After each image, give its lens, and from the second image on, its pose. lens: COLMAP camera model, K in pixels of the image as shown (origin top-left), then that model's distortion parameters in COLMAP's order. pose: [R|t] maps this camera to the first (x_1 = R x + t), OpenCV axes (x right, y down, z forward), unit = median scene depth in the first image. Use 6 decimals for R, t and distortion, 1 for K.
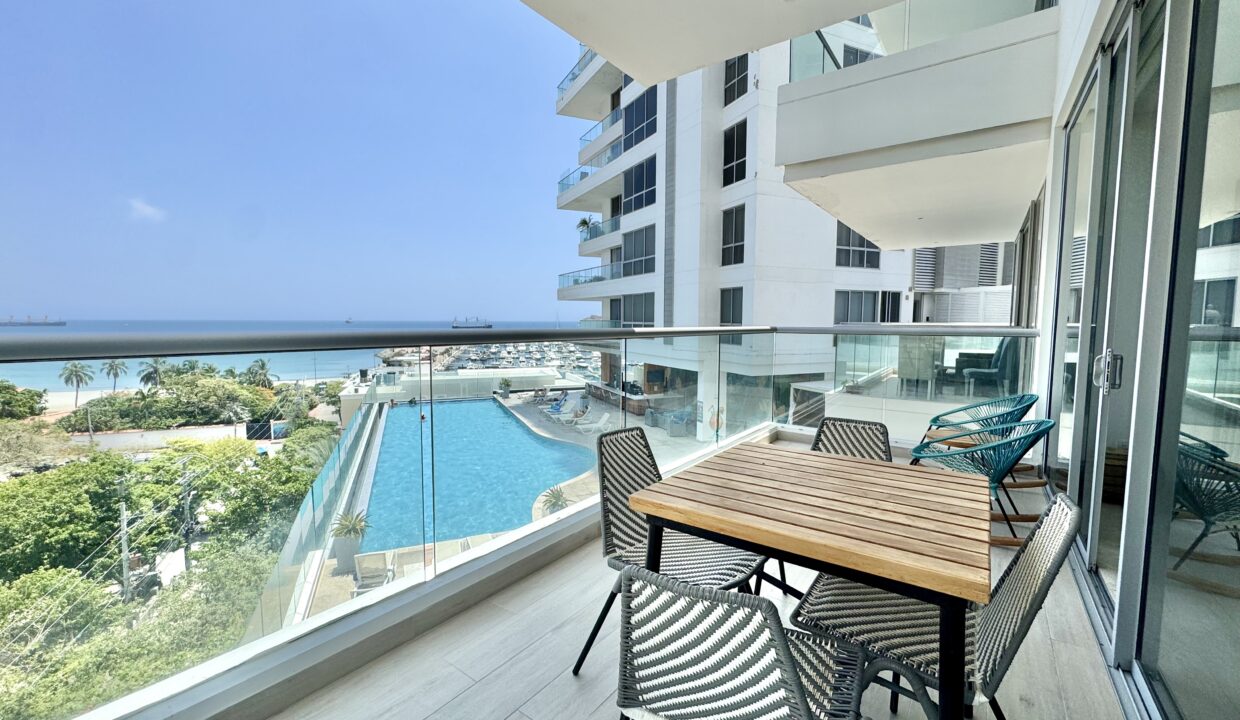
lens RADIAL K [[494.1, 0, 628.3], [0, 494.1, 369.4], [0, 0, 1]] dist [-0.005605, 0.001032]
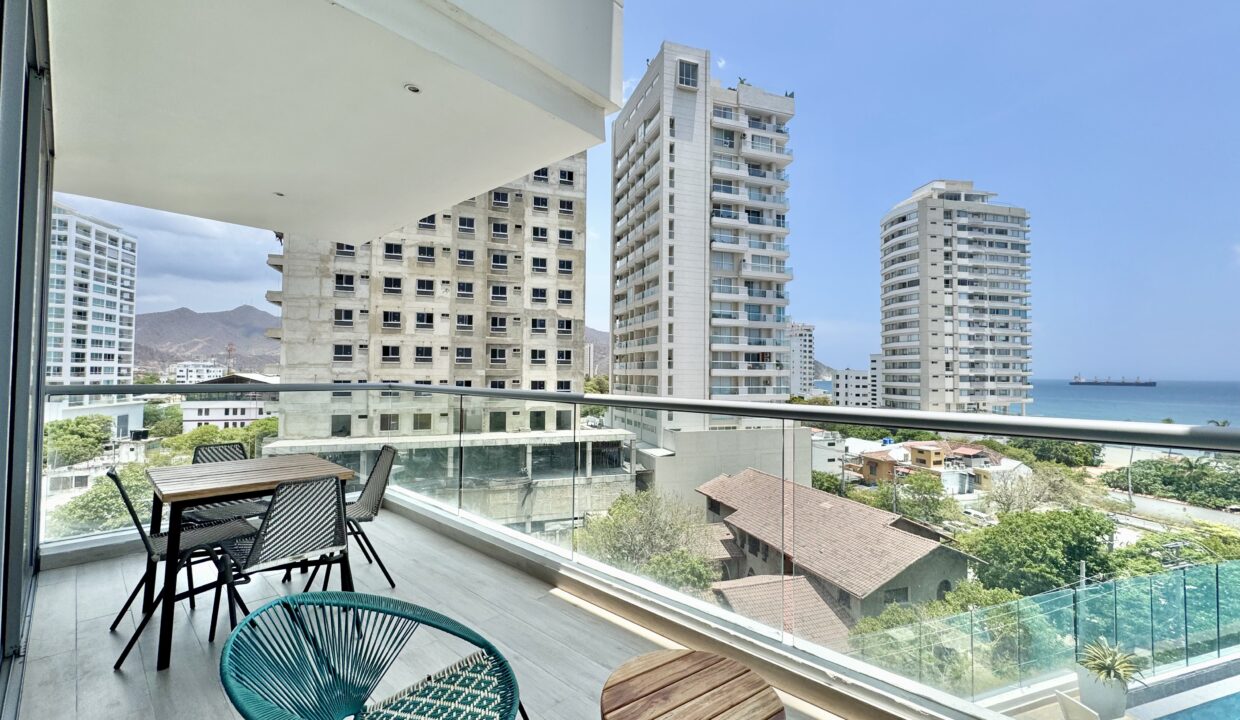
lens RADIAL K [[494.1, 0, 608.1], [0, 494.1, 360.2], [0, 0, 1]] dist [-0.005605, 0.001032]
pose [[-0.120320, -0.033442, -0.992172, 0.125294], [-0.106586, 0.994090, -0.020581, -0.017332], [0.986997, 0.103275, -0.123173, 0.149374]]
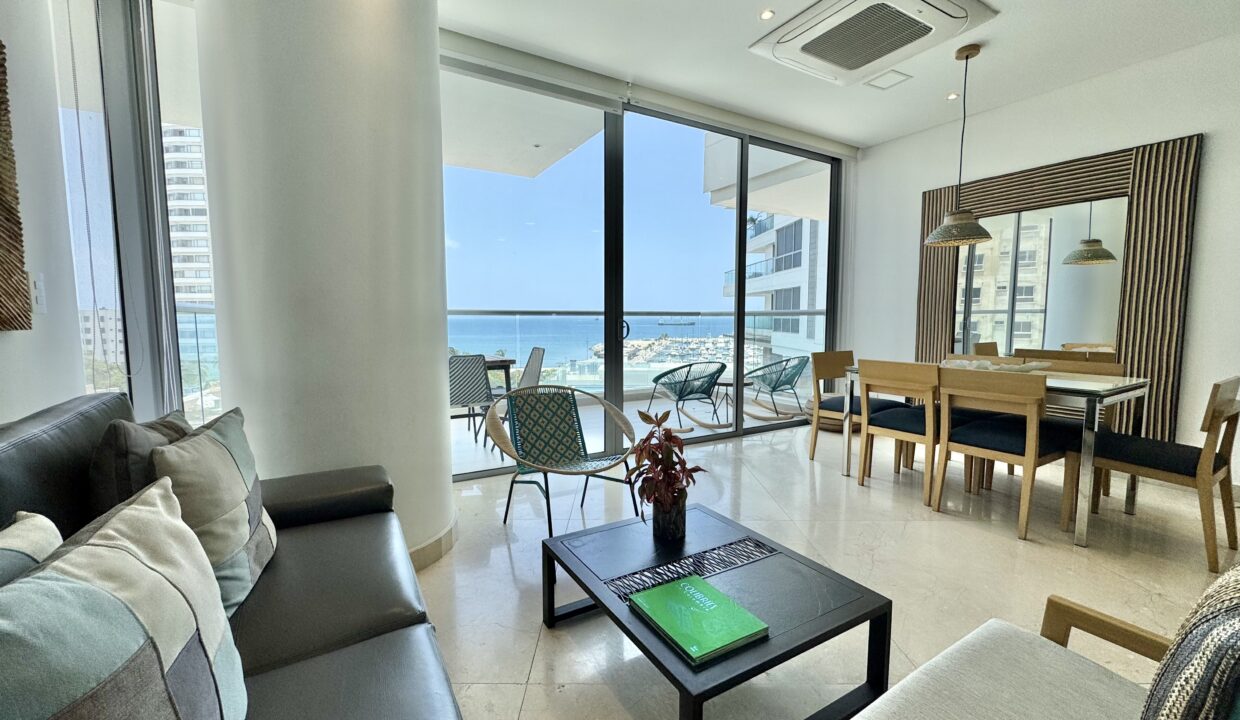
lens RADIAL K [[494.1, 0, 621.6], [0, 494.1, 363.4], [0, 0, 1]] dist [-0.005605, 0.001032]
pose [[0.915103, 0.031886, -0.401958, 0.148093], [-0.034045, 0.999419, 0.001773, 0.011988], [0.401781, 0.012062, 0.915656, -0.067914]]
